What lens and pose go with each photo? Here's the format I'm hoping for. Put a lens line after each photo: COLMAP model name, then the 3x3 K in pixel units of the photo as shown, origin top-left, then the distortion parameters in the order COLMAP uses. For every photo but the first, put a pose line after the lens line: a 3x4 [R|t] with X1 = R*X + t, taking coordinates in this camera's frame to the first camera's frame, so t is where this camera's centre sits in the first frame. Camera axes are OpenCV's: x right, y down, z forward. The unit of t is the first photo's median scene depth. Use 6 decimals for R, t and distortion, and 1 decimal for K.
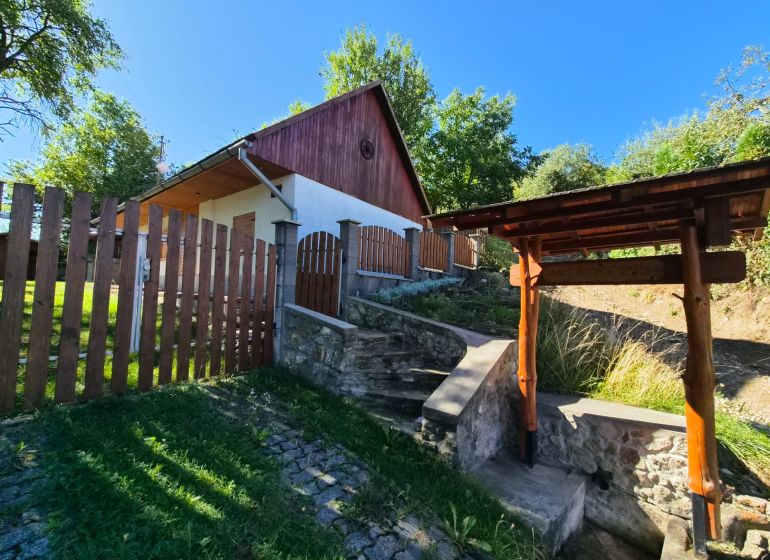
lens RADIAL K [[317.0, 0, 385.0], [0, 317.0, 280.0], [0, 0, 1]] dist [-0.001796, -0.000349]
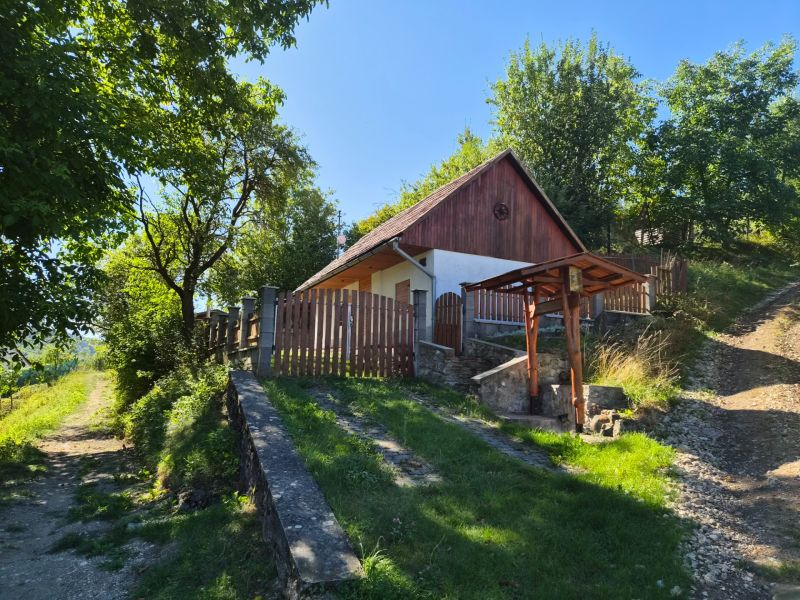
lens RADIAL K [[592.6, 0, 400.0], [0, 592.6, 300.0], [0, 0, 1]] dist [0.081370, 0.000878]
pose [[0.884805, -0.077678, -0.459441, 0.610303], [0.029583, 0.993382, -0.110980, 0.123803], [0.465021, 0.084604, 0.881248, -1.051903]]
